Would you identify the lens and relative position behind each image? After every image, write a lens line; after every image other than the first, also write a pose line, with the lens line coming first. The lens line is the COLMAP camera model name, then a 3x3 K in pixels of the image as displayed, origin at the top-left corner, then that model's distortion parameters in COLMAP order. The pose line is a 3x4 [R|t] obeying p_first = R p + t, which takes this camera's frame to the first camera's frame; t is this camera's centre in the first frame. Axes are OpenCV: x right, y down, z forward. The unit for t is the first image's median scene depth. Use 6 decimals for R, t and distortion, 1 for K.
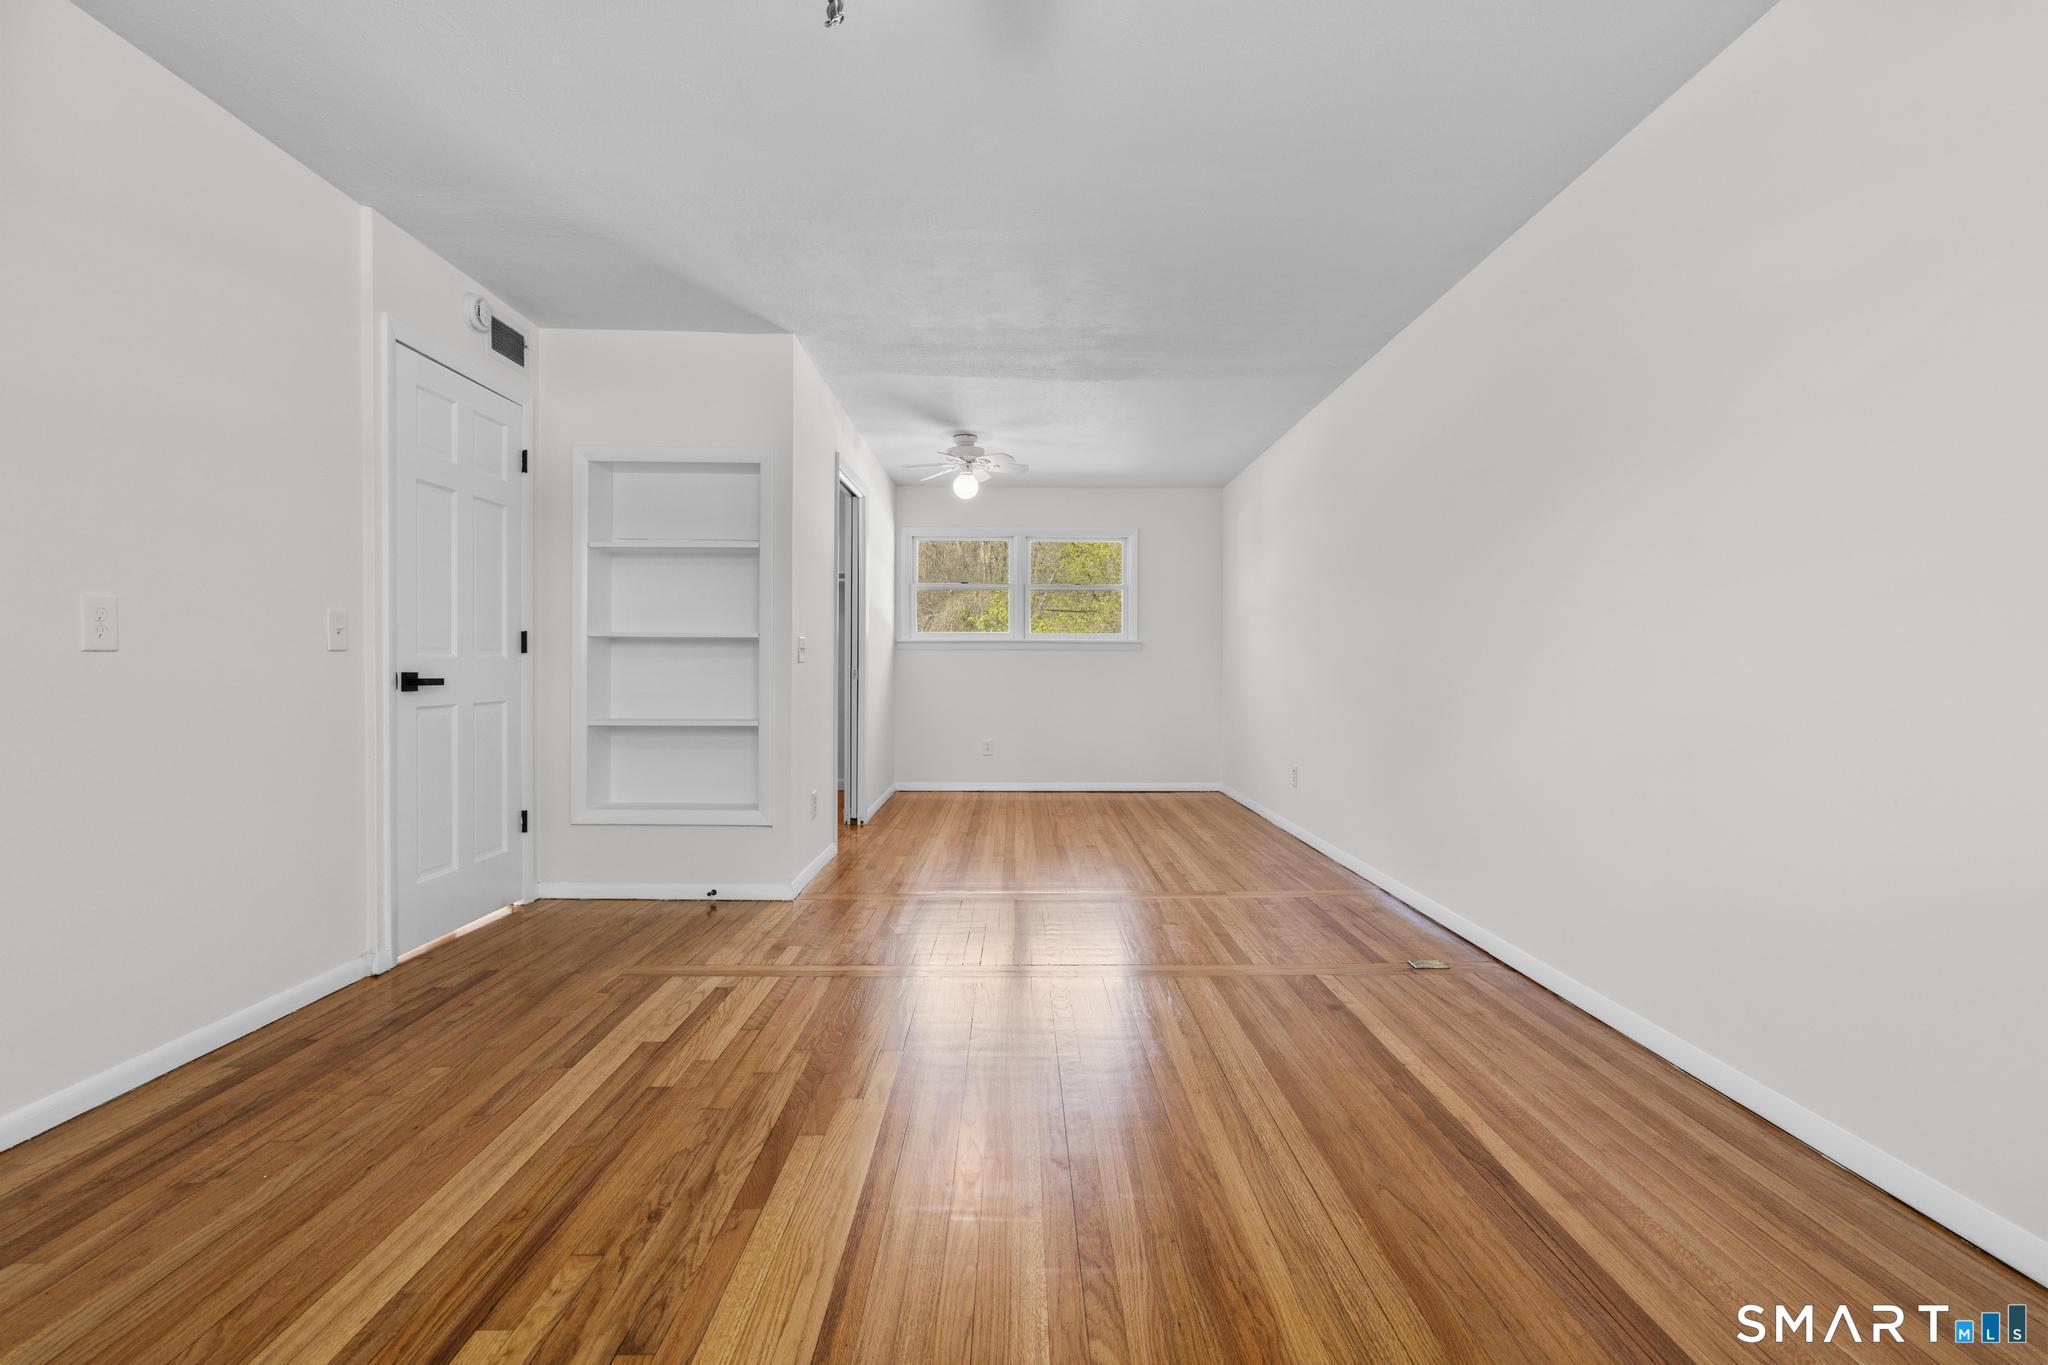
lens RADIAL K [[920.1, 0, 1021.8], [0, 920.1, 678.7], [0, 0, 1]] dist [-0.005256, 0.002708]
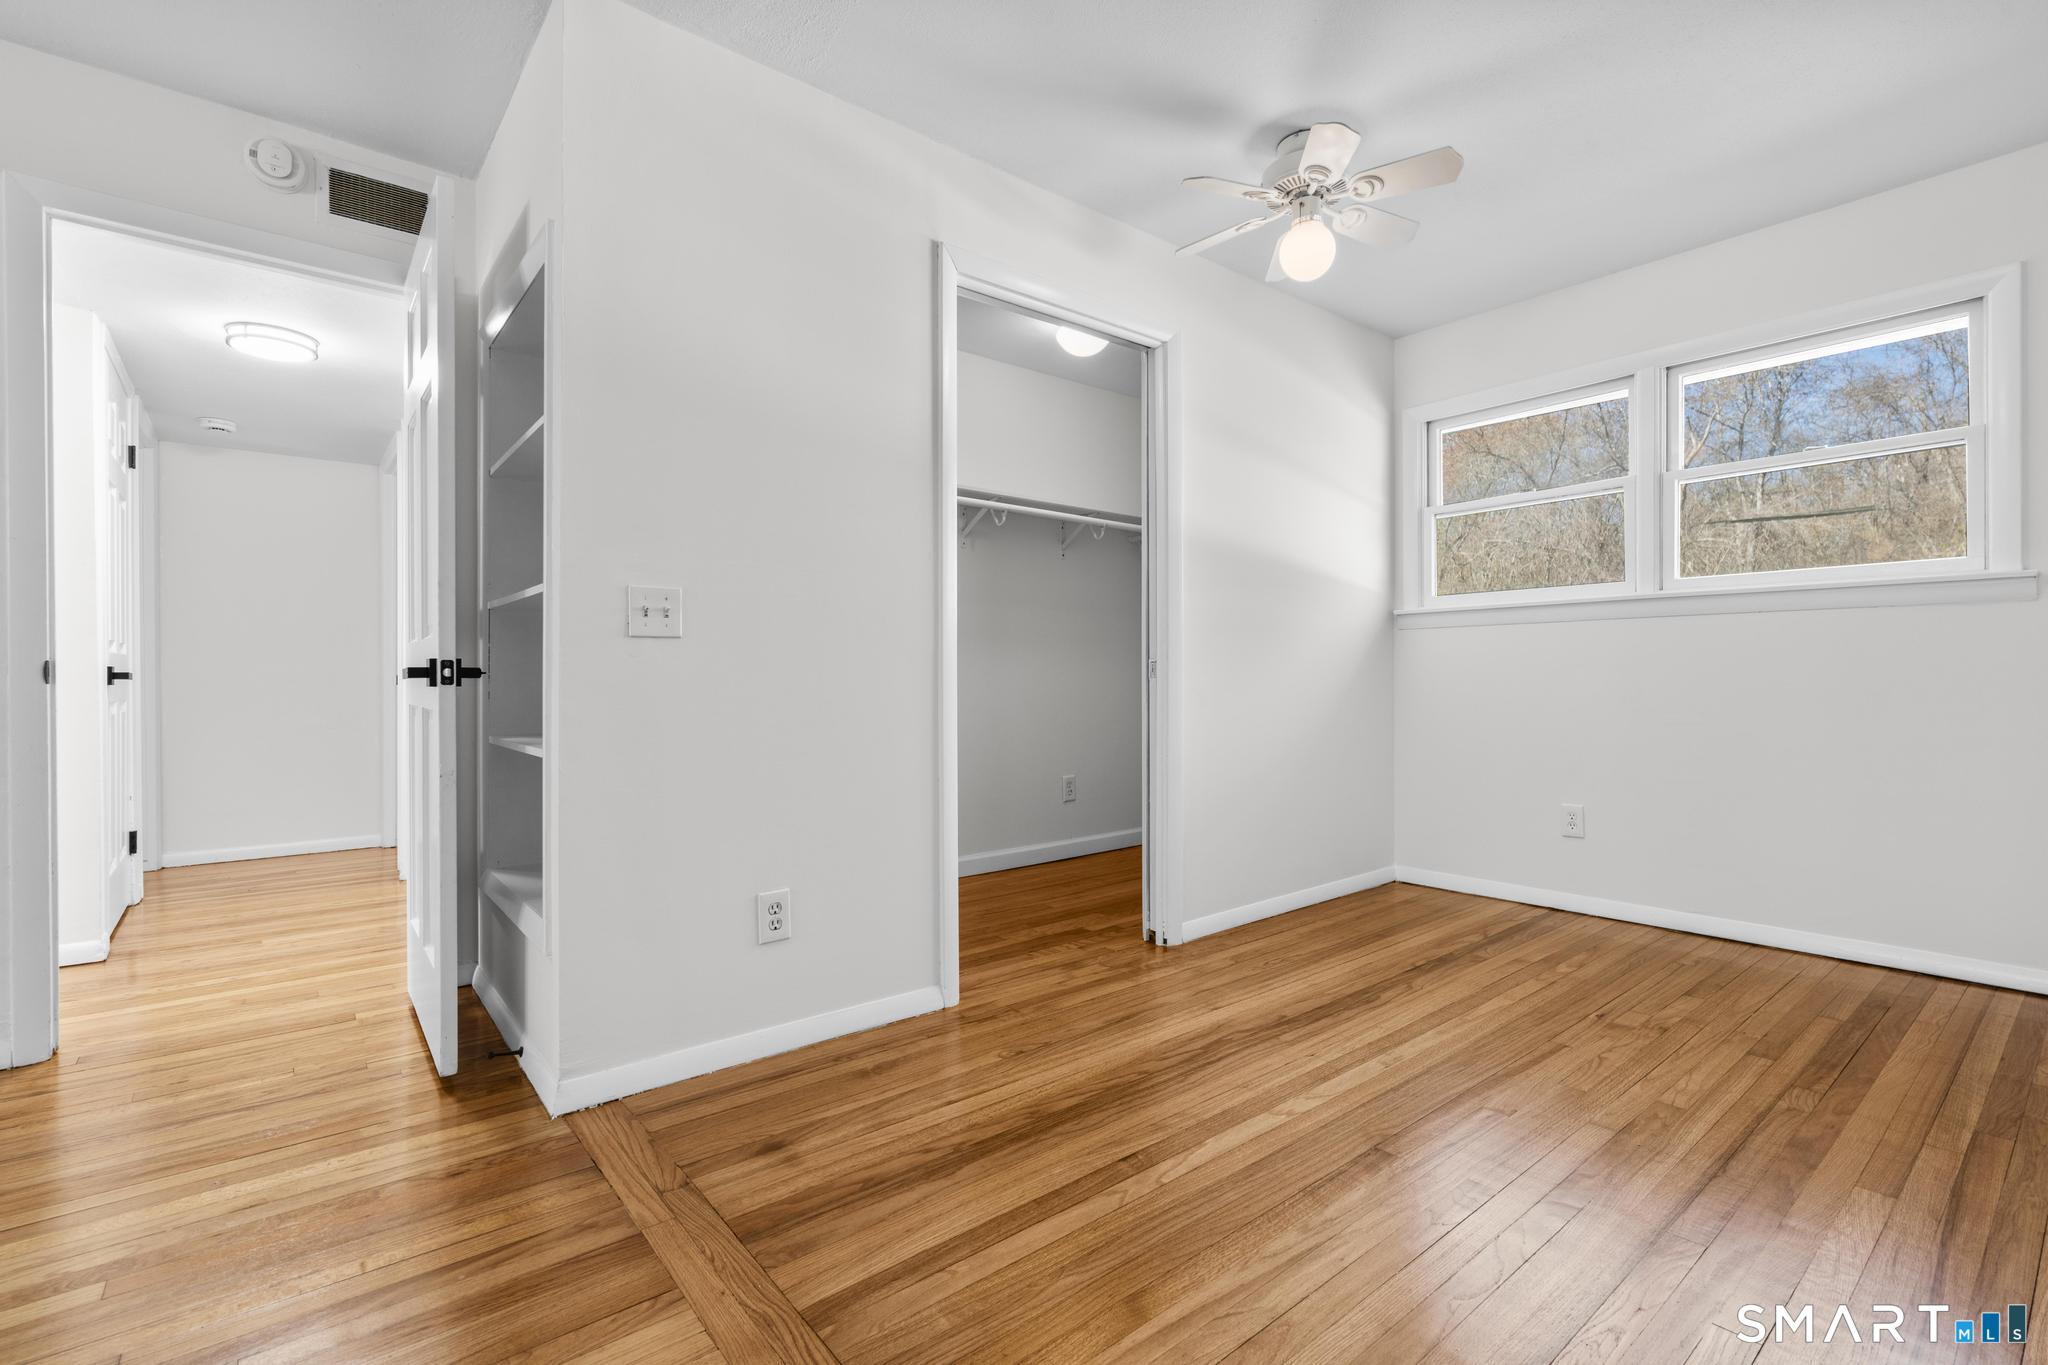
lens RADIAL K [[920.1, 0, 1027.8], [0, 920.1, 677.0], [0, 0, 1]] dist [-0.005256, 0.002708]
pose [[0.628854, -0.006684, -0.777494, 0.158106], [-0.004345, 0.999917, -0.012110, 0.005255], [0.777511, 0.010993, 0.628773, 0.477905]]
